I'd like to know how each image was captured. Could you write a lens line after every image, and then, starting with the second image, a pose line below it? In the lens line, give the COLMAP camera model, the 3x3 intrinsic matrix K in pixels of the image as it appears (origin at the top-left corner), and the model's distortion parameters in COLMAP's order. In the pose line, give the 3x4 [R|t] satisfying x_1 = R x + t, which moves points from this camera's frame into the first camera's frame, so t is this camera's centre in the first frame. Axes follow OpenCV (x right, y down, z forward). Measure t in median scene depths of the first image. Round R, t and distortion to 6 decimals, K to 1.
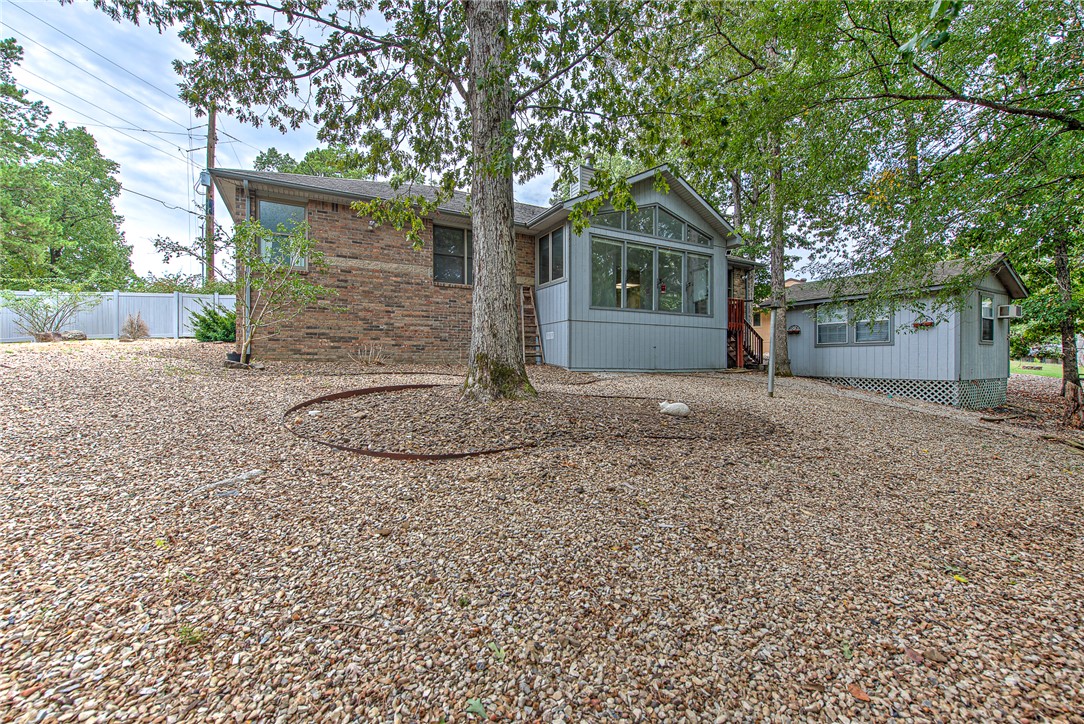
lens RADIAL K [[431.0, 0, 545.8], [0, 431.0, 364.6], [0, 0, 1]] dist [0.000408, 0.000084]
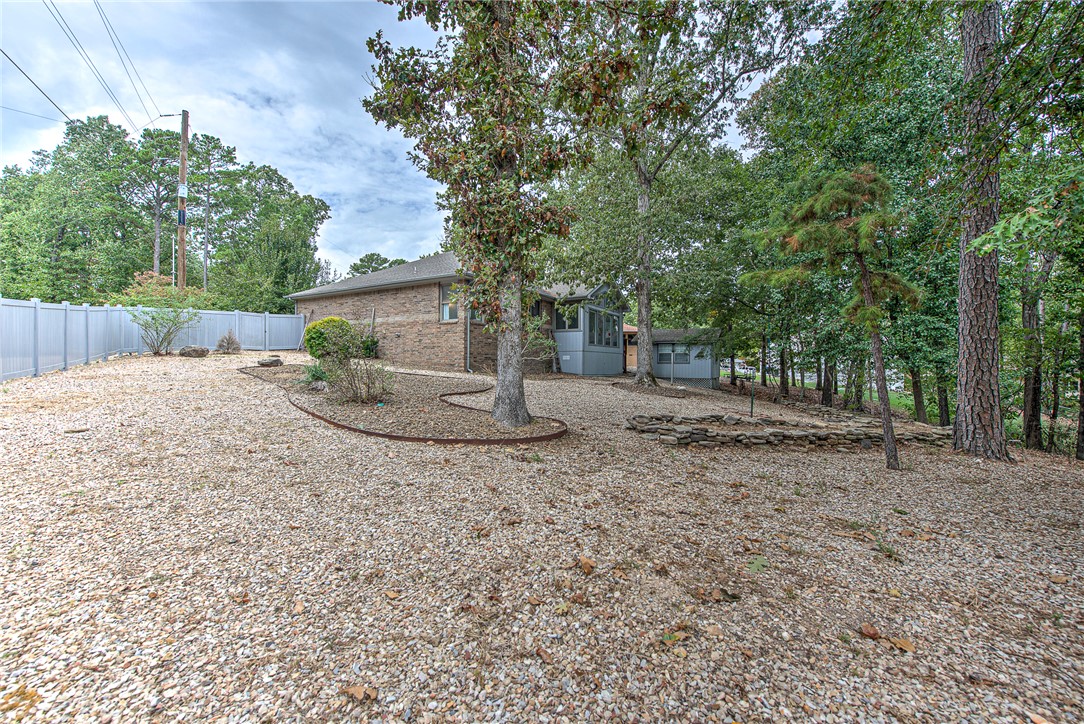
lens RADIAL K [[431.0, 0, 545.8], [0, 431.0, 364.6], [0, 0, 1]] dist [0.000408, 0.000084]
pose [[0.843091, 0.002023, 0.537767, -1.124159], [-0.000110, 0.999994, -0.003590, -0.030779], [-0.537770, 0.002968, 0.843086, -0.571317]]
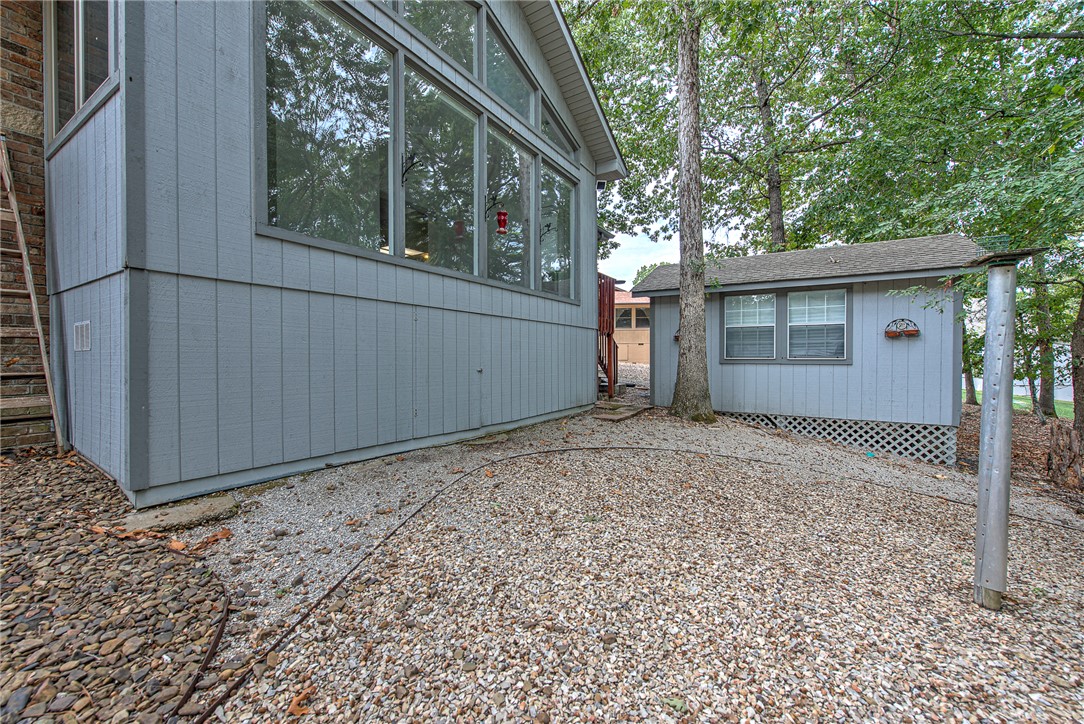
lens RADIAL K [[431.0, 0, 545.8], [0, 431.0, 364.6], [0, 0, 1]] dist [0.000408, 0.000084]
pose [[0.870895, -0.009530, 0.491378, 0.122190], [0.005300, 0.999936, 0.010000, -0.053399], [-0.491441, -0.006105, 0.870889, 0.667761]]
